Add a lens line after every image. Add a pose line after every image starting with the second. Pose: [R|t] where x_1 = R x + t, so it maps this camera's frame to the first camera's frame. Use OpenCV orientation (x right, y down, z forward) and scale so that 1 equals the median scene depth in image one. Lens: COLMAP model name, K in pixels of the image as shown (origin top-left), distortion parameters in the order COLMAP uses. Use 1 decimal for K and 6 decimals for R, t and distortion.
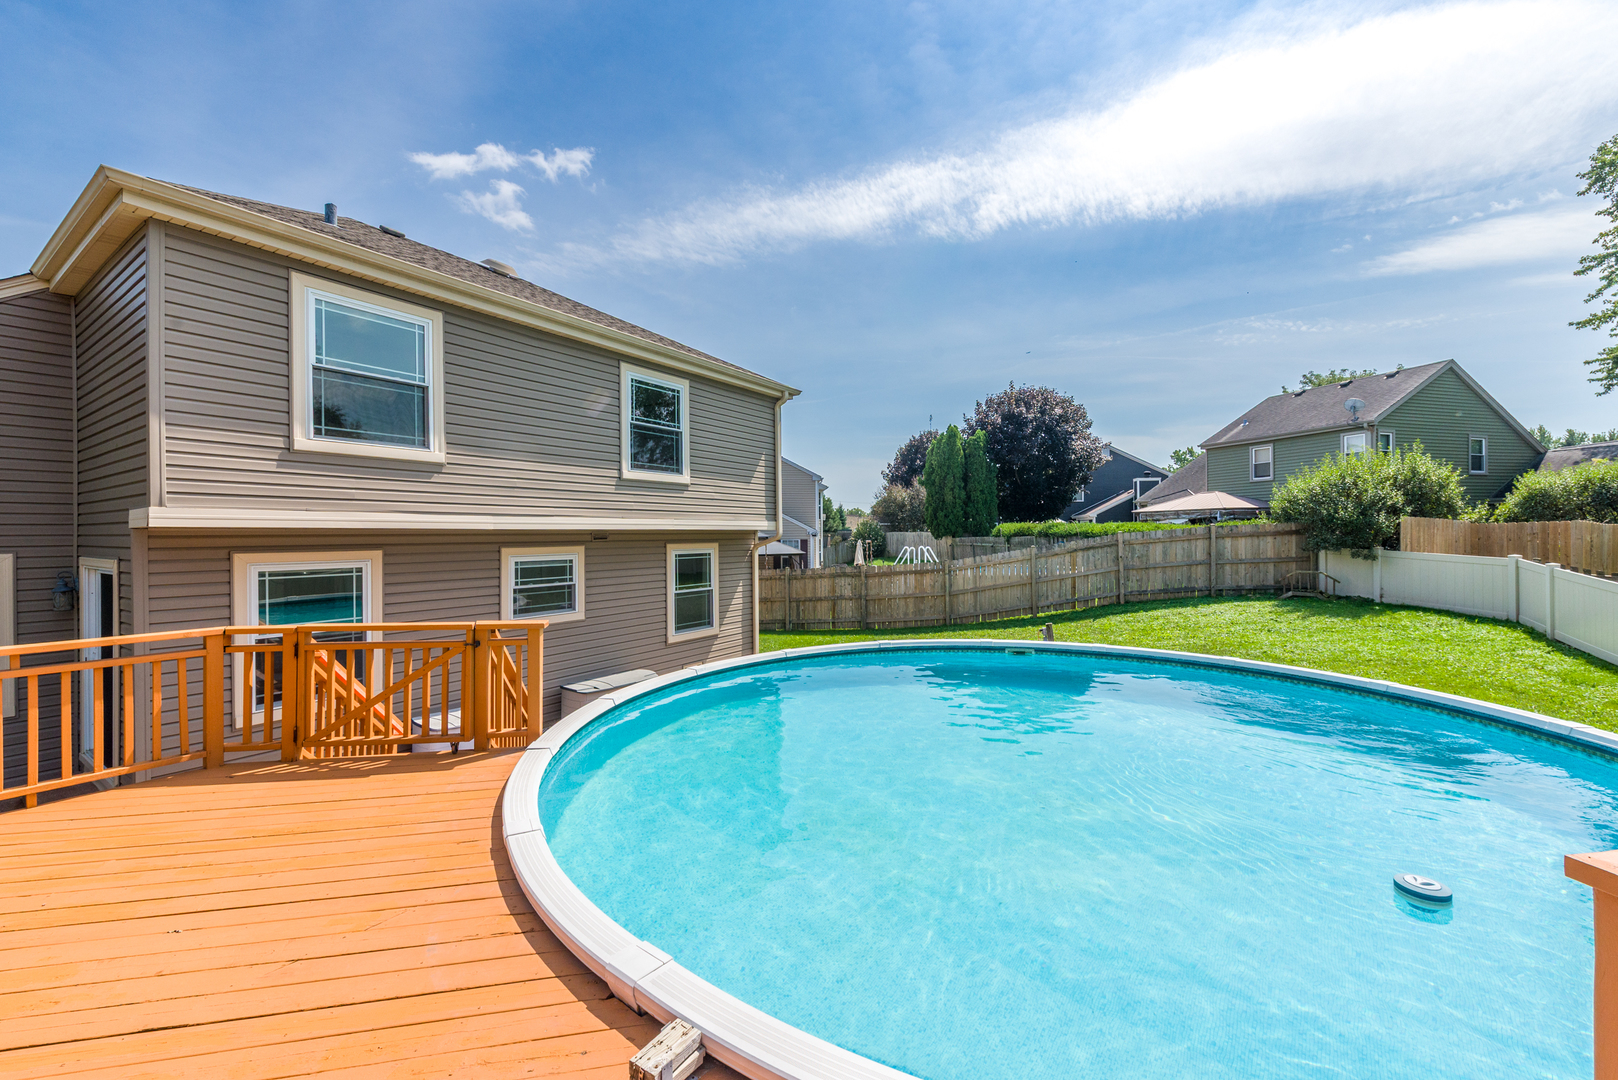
lens RADIAL K [[639.5, 0, 803.6], [0, 639.5, 530.7], [0, 0, 1]] dist [0.007075, -0.001059]
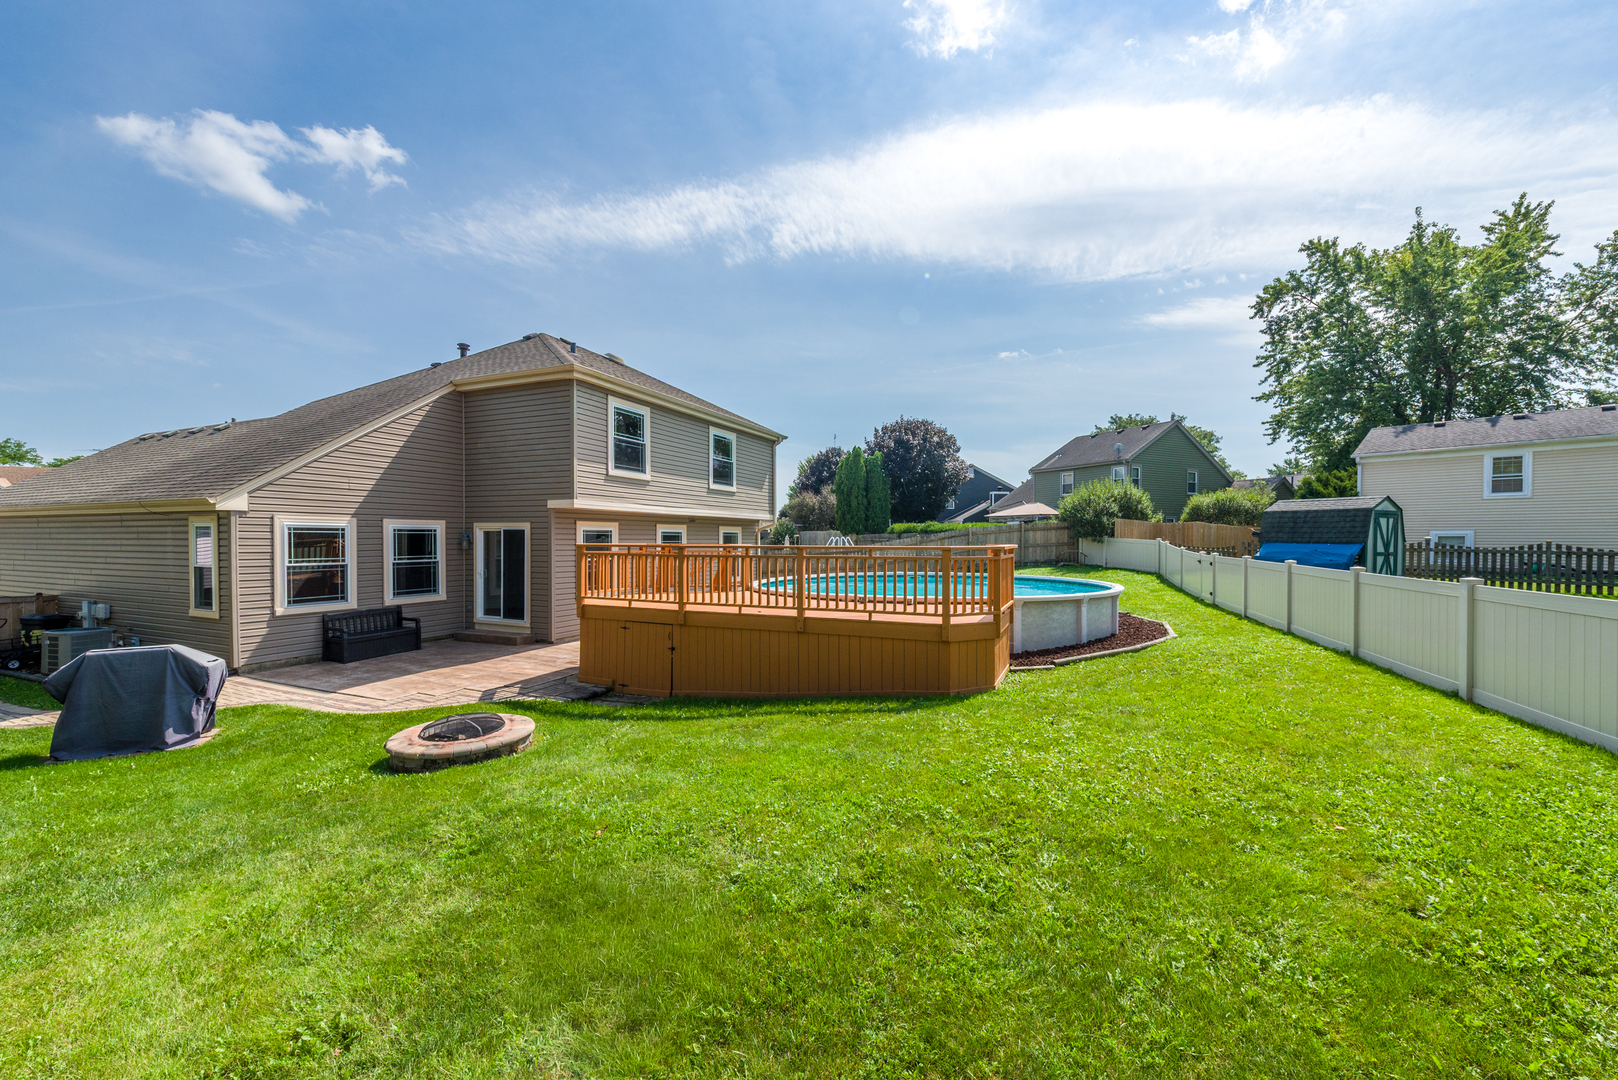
lens RADIAL K [[639.5, 0, 808.2], [0, 639.5, 545.6], [0, 0, 1]] dist [0.007075, -0.001059]
pose [[0.983669, 0.008039, 0.179809, -0.142644], [-0.010834, 0.999835, 0.014568, 0.023053], [-0.179662, -0.016278, 0.983594, -0.375122]]
